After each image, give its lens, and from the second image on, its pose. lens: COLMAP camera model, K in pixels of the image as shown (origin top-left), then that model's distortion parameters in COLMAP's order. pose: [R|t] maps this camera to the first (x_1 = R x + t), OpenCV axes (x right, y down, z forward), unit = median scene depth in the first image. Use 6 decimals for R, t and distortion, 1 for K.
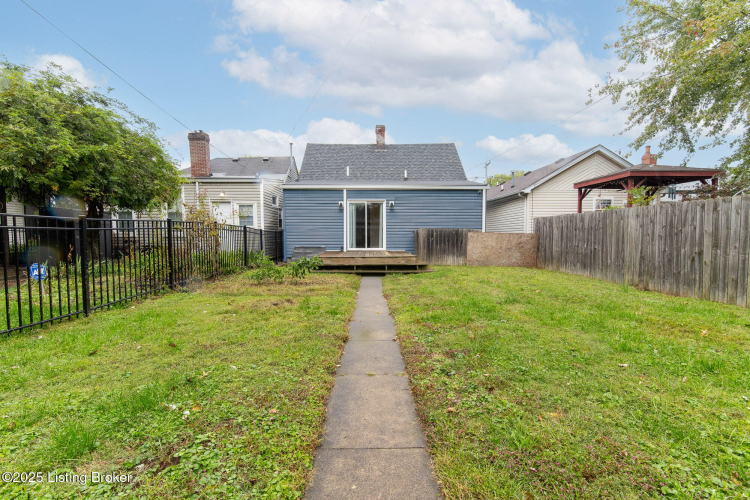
lens RADIAL K [[342.6, 0, 373.8], [0, 342.6, 249.6], [0, 0, 1]] dist [0.000567, -0.000241]
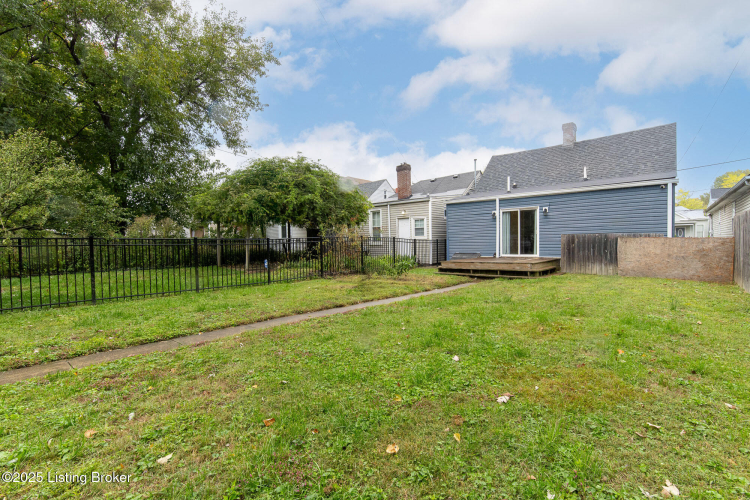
lens RADIAL K [[342.6, 0, 377.8], [0, 342.6, 251.3], [0, 0, 1]] dist [0.000567, -0.000241]
pose [[0.749664, 0.006306, -0.661788, 0.345824], [-0.013822, 0.999886, -0.006130, -0.002114], [0.661674, 0.013742, 0.749666, -0.050730]]
